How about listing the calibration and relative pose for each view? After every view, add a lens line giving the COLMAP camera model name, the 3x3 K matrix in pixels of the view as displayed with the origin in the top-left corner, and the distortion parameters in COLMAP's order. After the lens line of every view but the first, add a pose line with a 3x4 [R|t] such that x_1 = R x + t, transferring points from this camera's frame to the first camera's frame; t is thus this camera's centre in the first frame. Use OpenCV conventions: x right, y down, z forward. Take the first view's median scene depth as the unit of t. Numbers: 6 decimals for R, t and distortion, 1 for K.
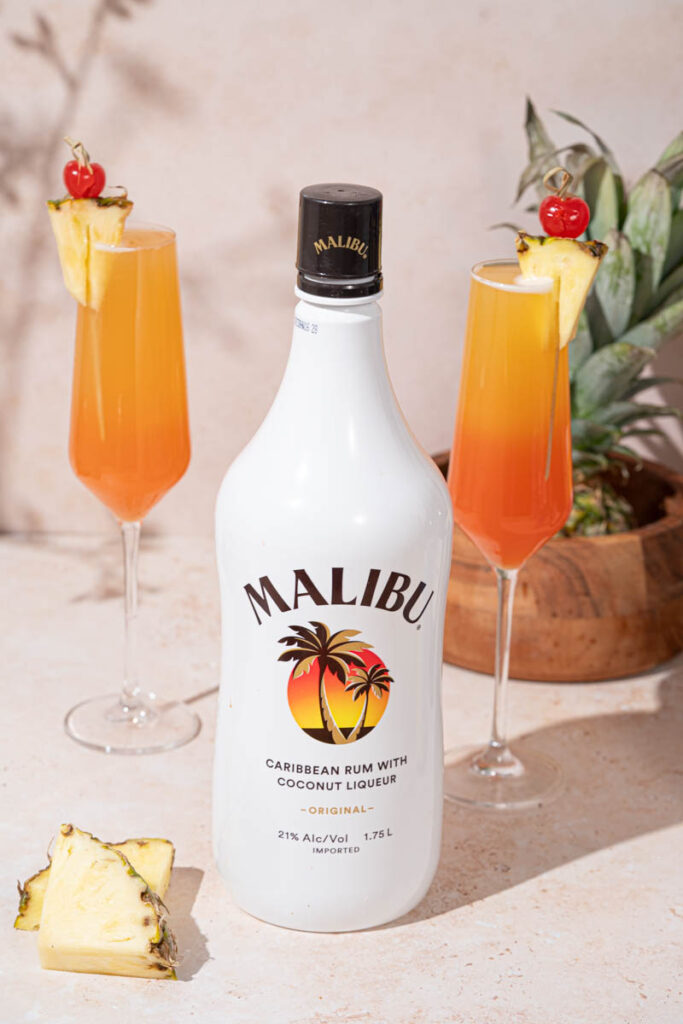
lens RADIAL K [[3331.3, 0, 341.5], [0, 3331.3, 512.0], [0, 0, 1]] dist [-0.149815, -1.354606]
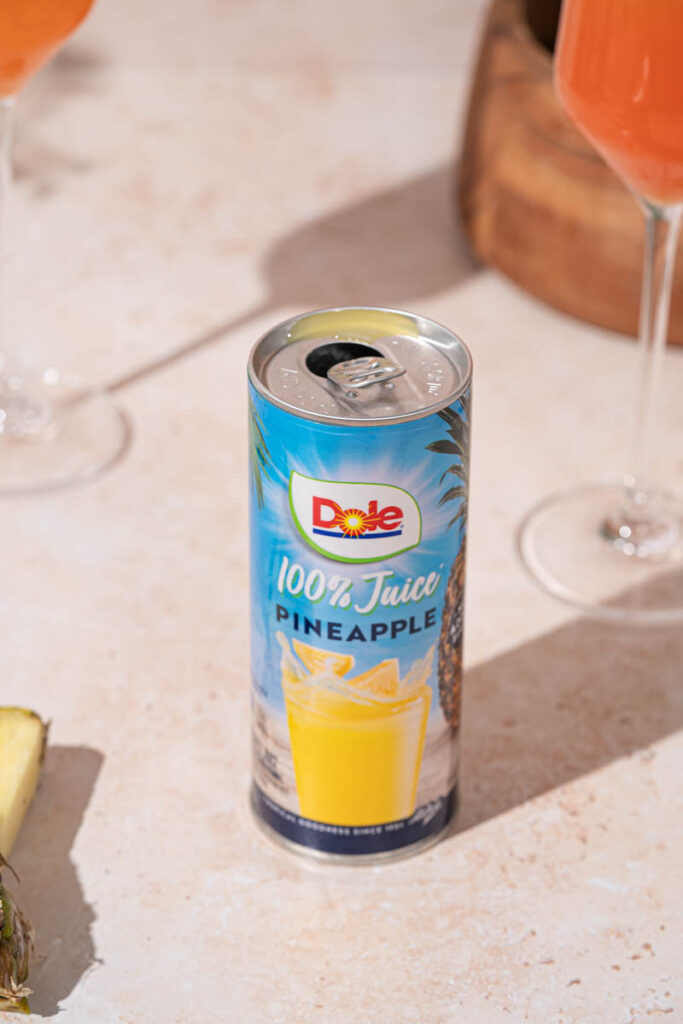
lens RADIAL K [[3331.3, 0, 341.5], [0, 3331.3, 512.0], [0, 0, 1]] dist [-0.149815, -1.354606]
pose [[0.999086, 0.017275, -0.039096, 0.019052], [-0.009102, 0.979697, 0.200277, -0.043090], [0.041762, -0.199738, 0.978959, 0.456083]]
